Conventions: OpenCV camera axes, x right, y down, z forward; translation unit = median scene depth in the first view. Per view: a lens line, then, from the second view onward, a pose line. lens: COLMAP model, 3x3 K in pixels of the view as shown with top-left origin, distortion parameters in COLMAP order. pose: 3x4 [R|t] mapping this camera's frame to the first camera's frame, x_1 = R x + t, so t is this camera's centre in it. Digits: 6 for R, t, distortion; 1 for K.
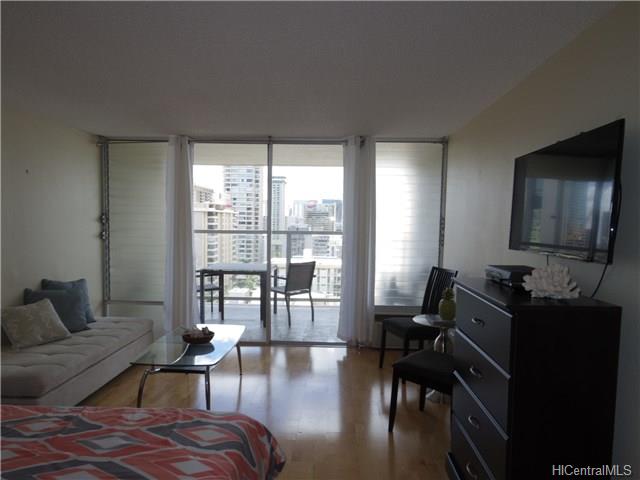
lens RADIAL K [[423.9, 0, 320.4], [0, 423.9, 249.5], [0, 0, 1]] dist [-0.001579, 0.003687]
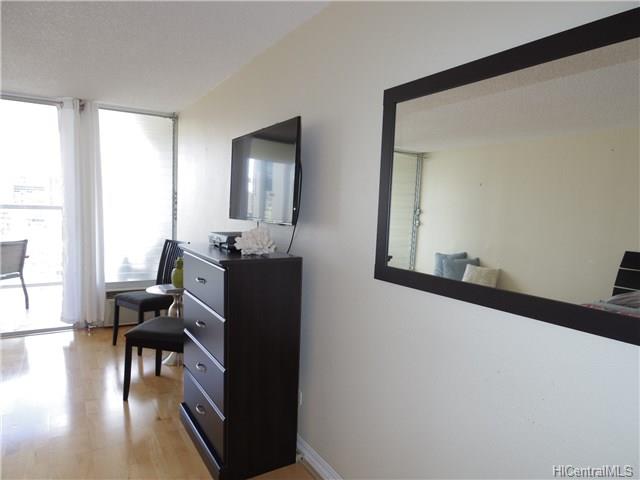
lens RADIAL K [[423.9, 0, 320.4], [0, 423.9, 249.5], [0, 0, 1]] dist [-0.001579, 0.003687]
pose [[0.829936, -0.044896, 0.556049, 0.003568], [0.017288, 0.998347, 0.054804, 0.015808], [-0.557590, -0.035871, 0.829341, -0.064780]]
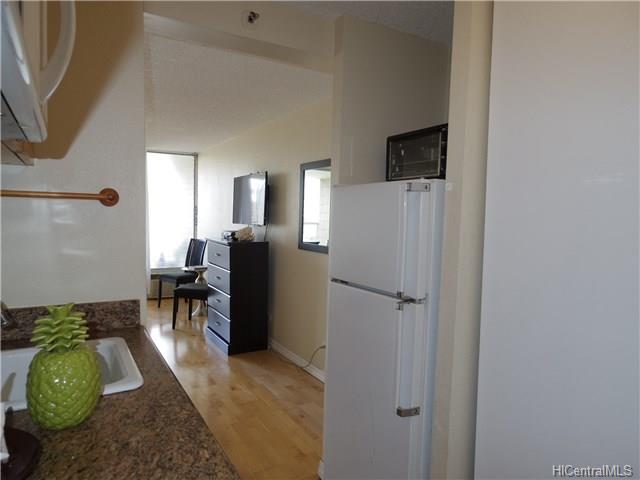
lens RADIAL K [[425.6, 0, 320.0], [0, 425.6, 240.0], [0, 0, 1]] dist [-0.044086, 0.000796]
pose [[0.837060, -0.033897, 0.546060, -0.191205], [0.030973, 0.999414, 0.014560, 0.039632], [-0.546234, 0.004726, 0.837619, -0.566968]]
